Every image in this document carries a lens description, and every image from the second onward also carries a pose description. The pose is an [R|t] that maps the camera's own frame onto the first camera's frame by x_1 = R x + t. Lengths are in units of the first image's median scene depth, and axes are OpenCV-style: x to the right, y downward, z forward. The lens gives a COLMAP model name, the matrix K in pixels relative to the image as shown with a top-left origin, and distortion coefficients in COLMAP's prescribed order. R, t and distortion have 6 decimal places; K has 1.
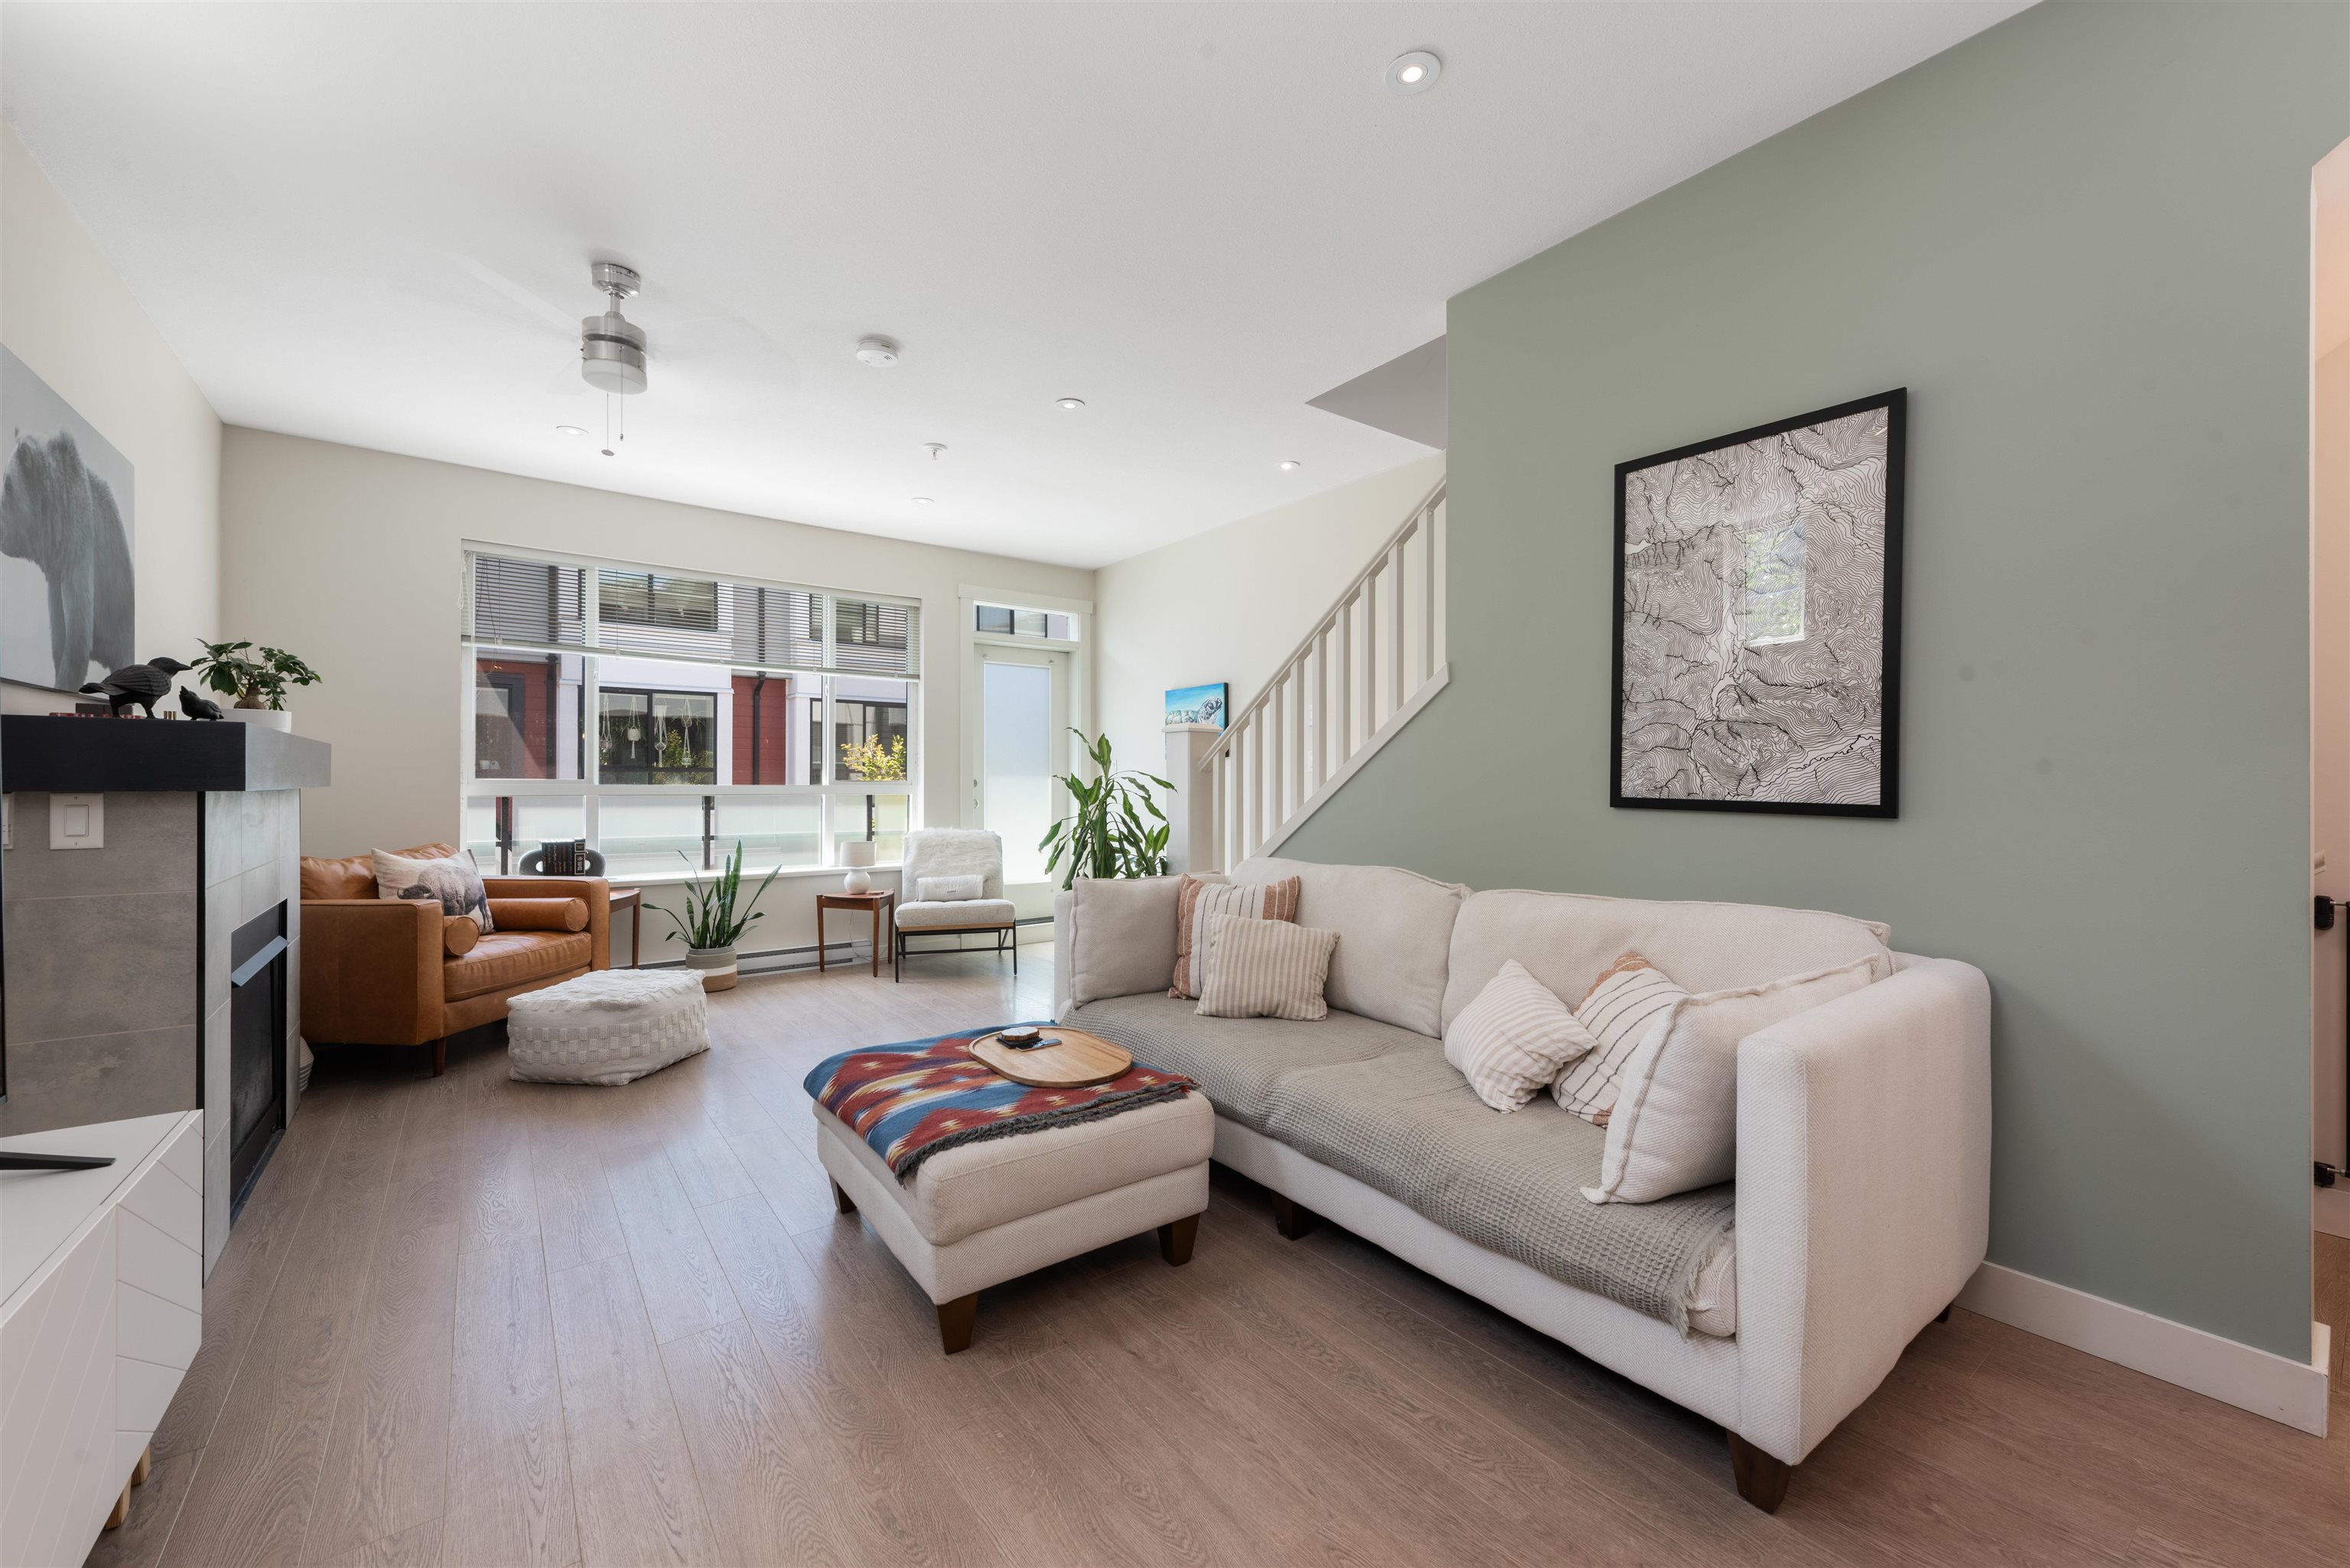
lens RADIAL K [[934.1, 0, 1172.2], [0, 934.1, 779.2], [0, 0, 1]] dist [0.003943, -0.003576]
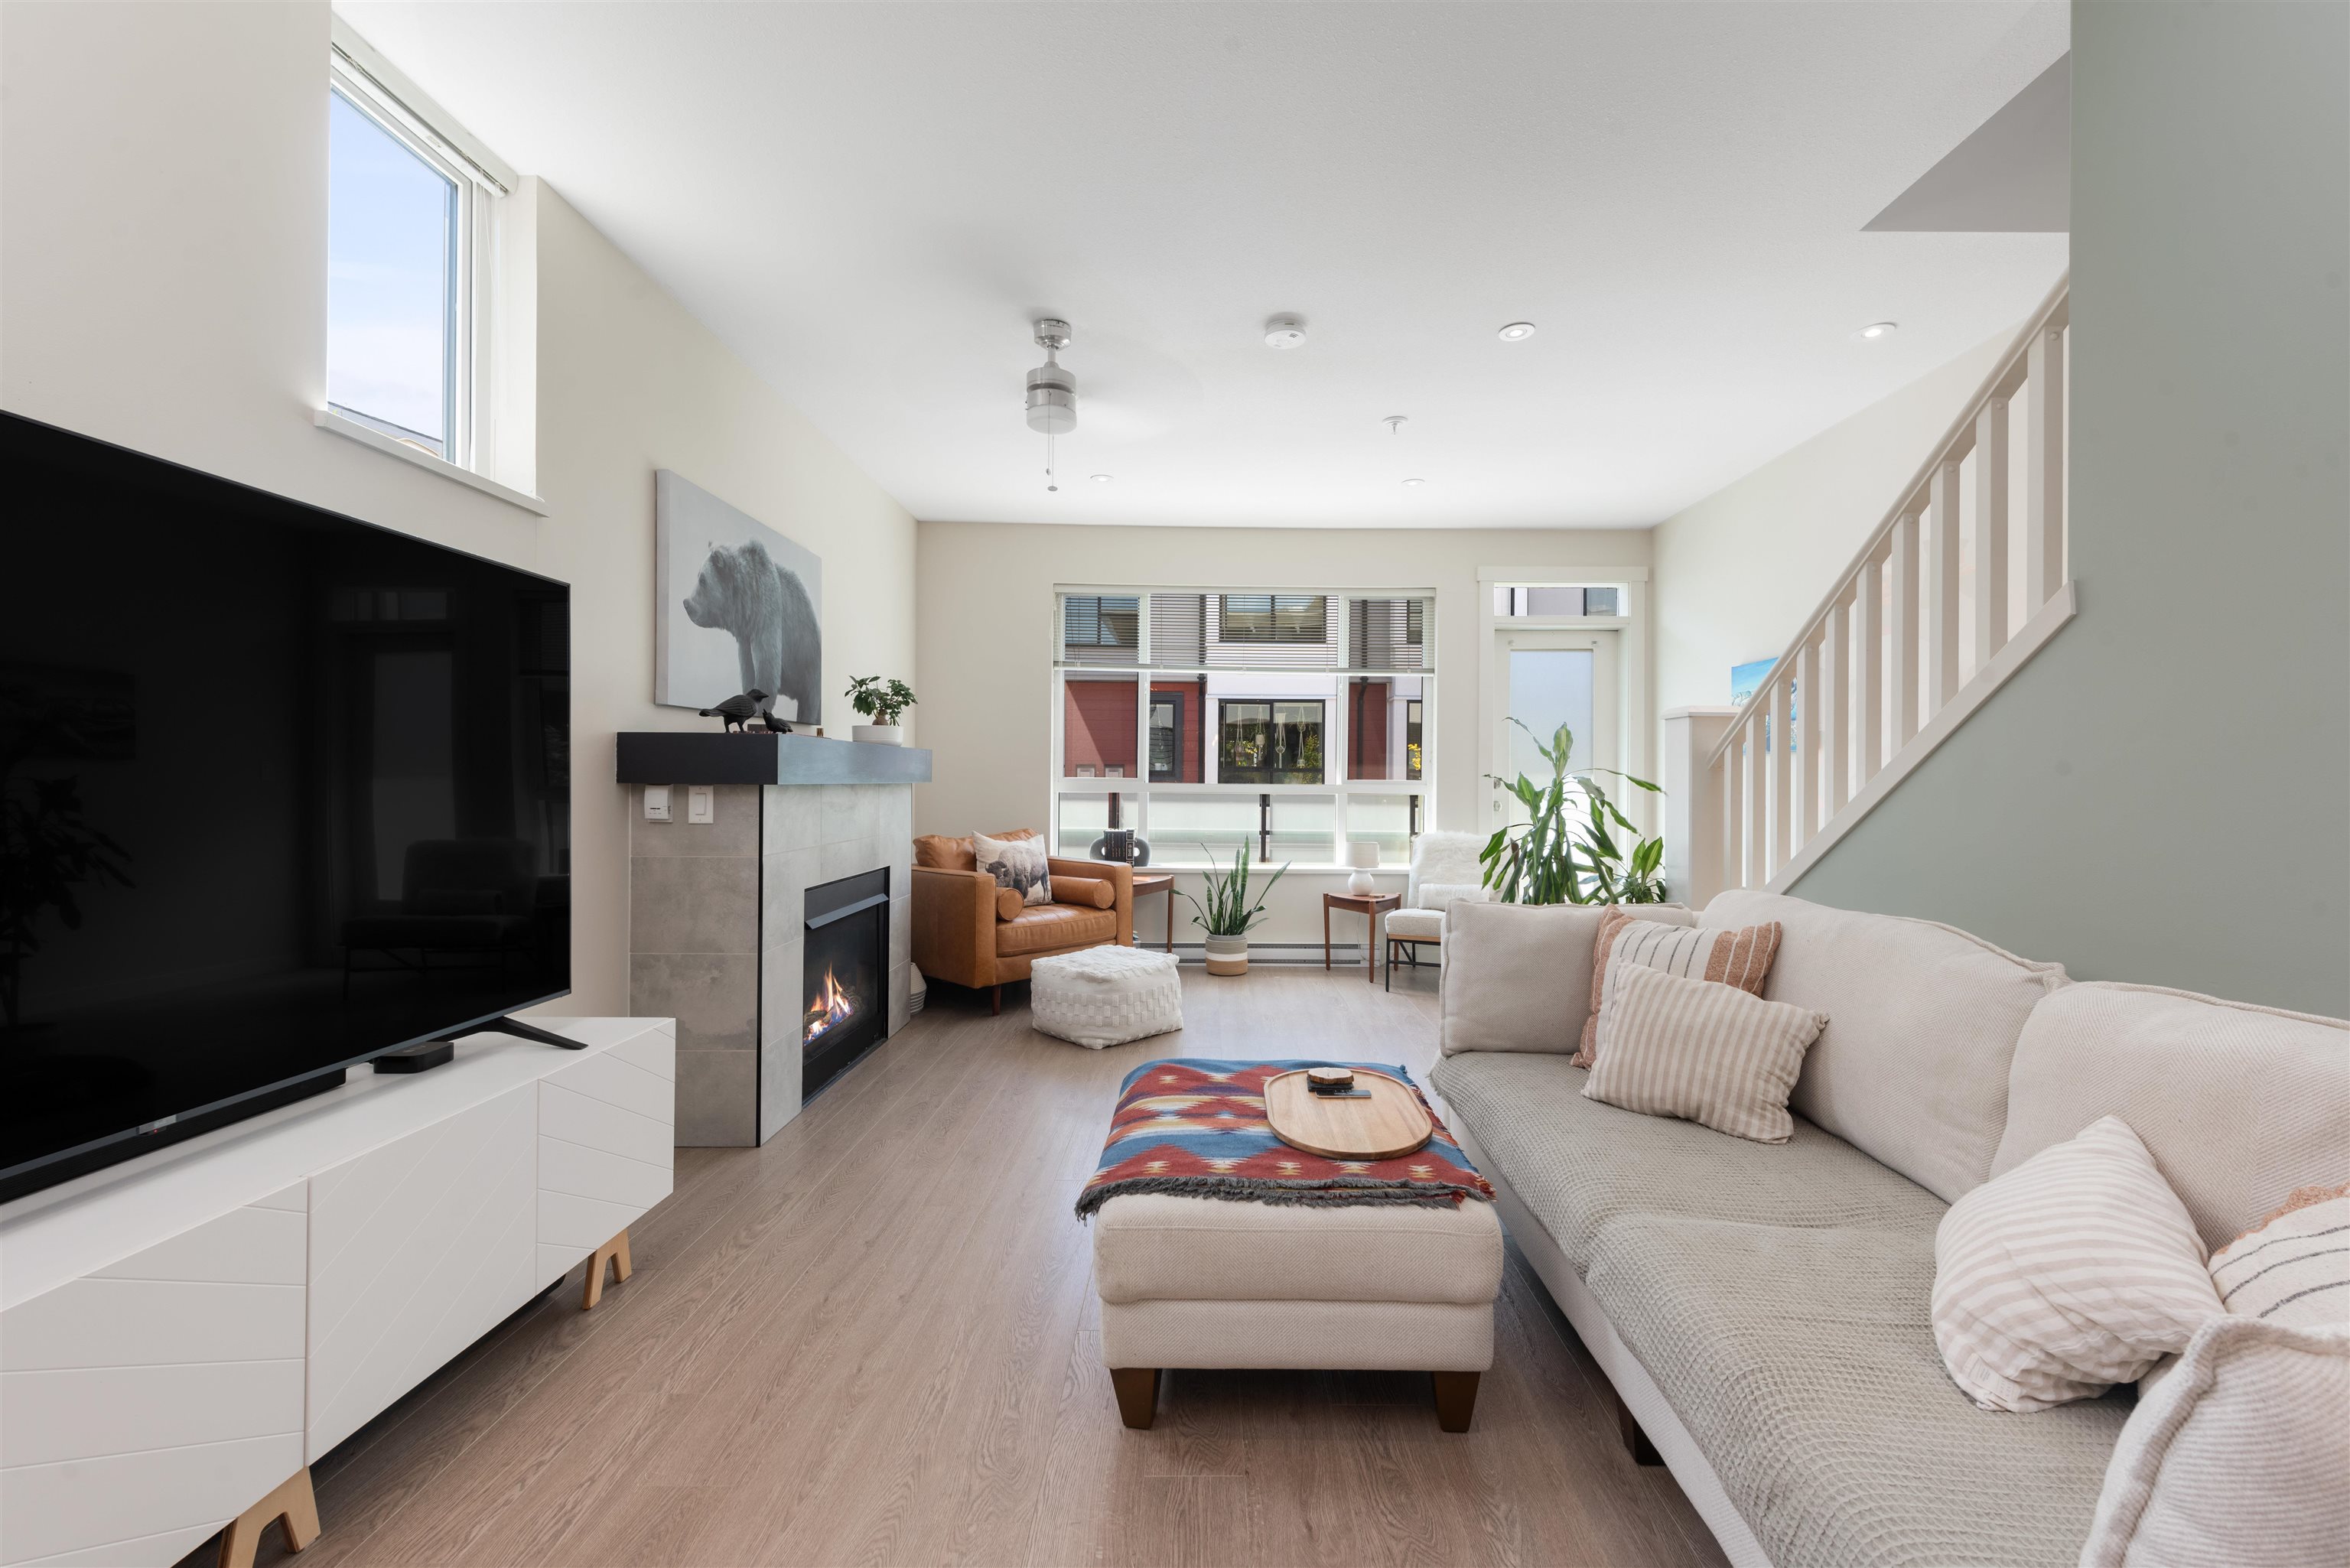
lens RADIAL K [[934.1, 0, 1193.8], [0, 934.1, 775.1], [0, 0, 1]] dist [0.003943, -0.003576]
pose [[0.796367, 0.000614, -0.604813, 0.216089], [-0.003676, 0.999986, -0.003825, 0.001217], [0.604802, 0.005269, 0.796358, 0.206909]]
